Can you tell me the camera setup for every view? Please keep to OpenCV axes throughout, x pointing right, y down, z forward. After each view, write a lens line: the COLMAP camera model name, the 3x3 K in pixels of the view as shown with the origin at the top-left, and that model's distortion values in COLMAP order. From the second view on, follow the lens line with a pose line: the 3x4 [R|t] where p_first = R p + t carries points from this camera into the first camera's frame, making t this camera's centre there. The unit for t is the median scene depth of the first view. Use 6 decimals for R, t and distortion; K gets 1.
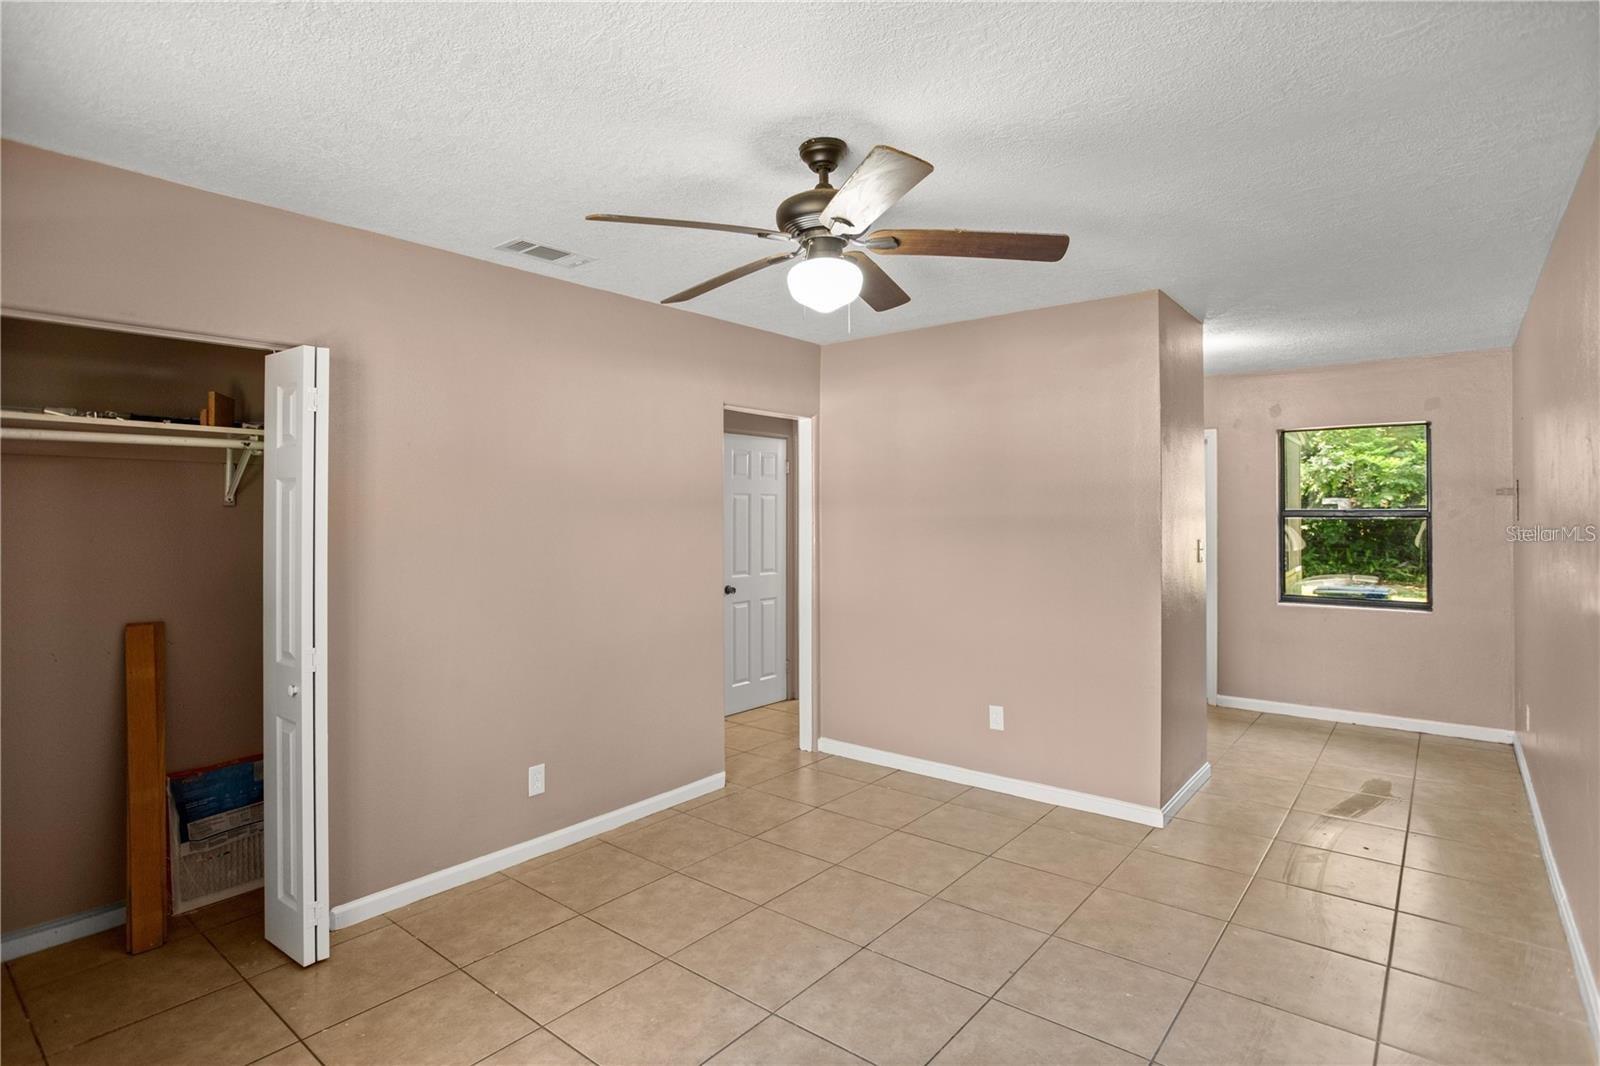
lens RADIAL K [[811.9, 0, 795.2], [0, 811.9, 515.0], [0, 0, 1]] dist [-0.055618, 0.028687]
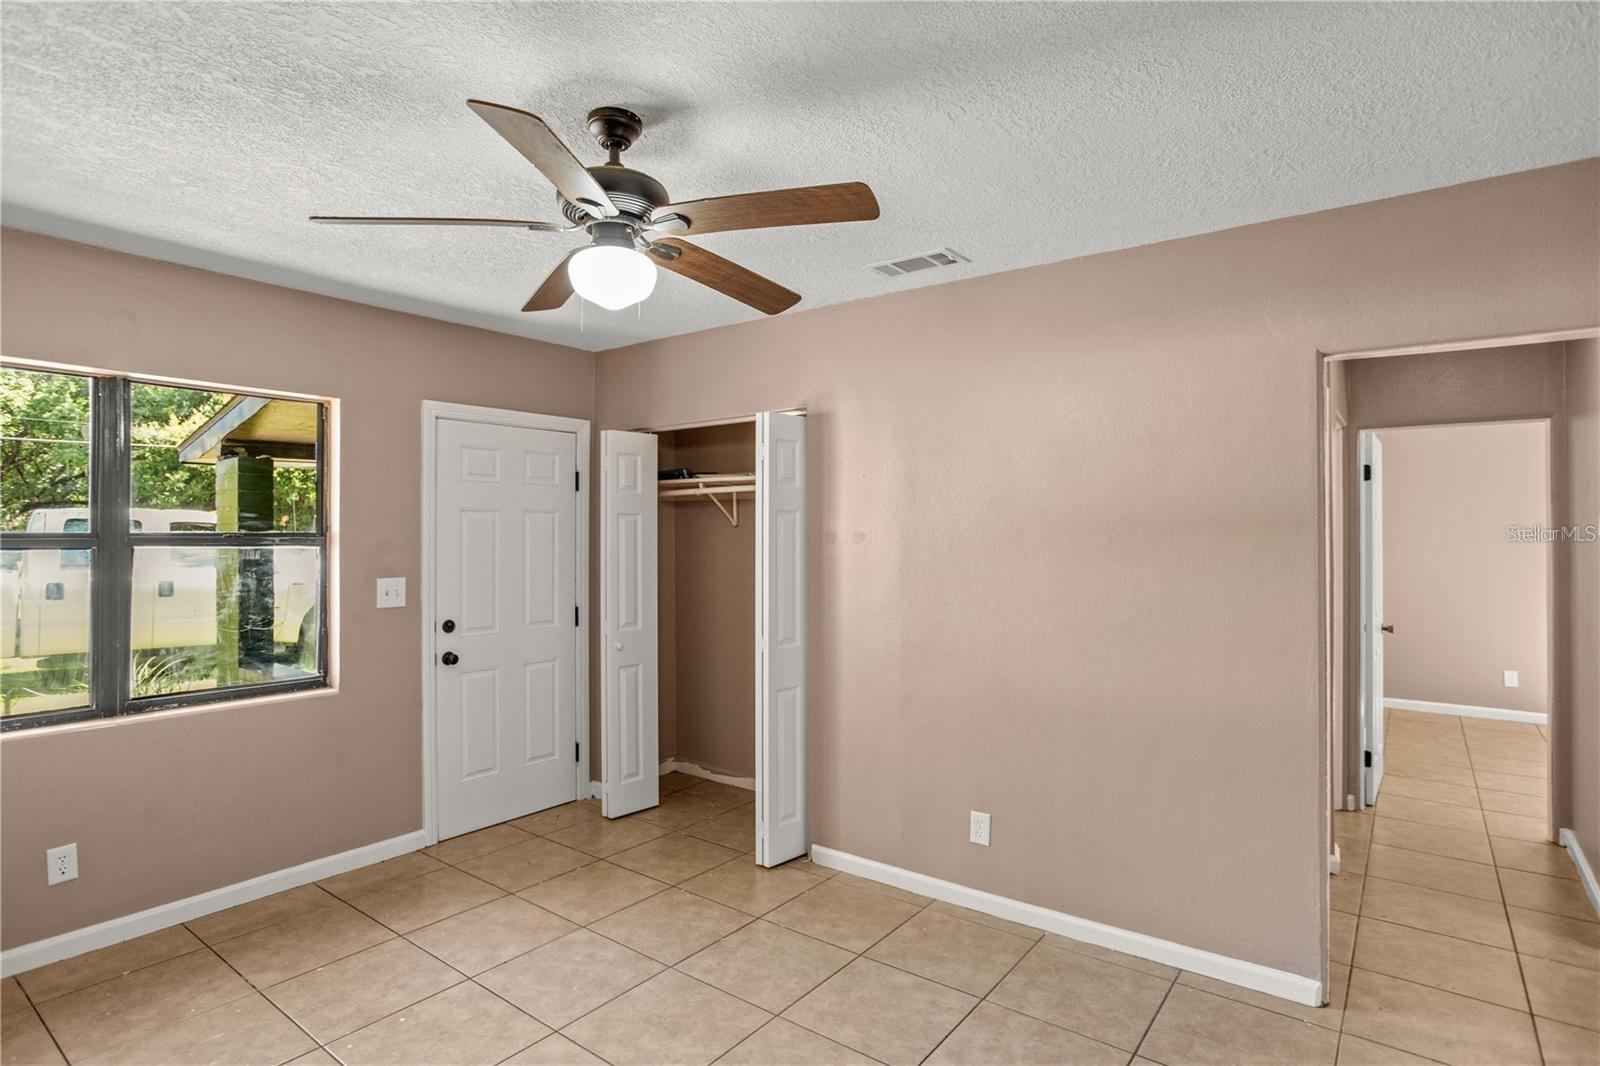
lens RADIAL K [[817.8, 0, 809.6], [0, 817.8, 526.1], [0, 0, 1]] dist [-0.057155, 0.029362]
pose [[0.043319, -0.007506, -0.999033, 0.663979], [-0.003286, 0.999965, -0.007655, -0.010771], [0.999056, 0.003614, 0.043293, 0.839947]]
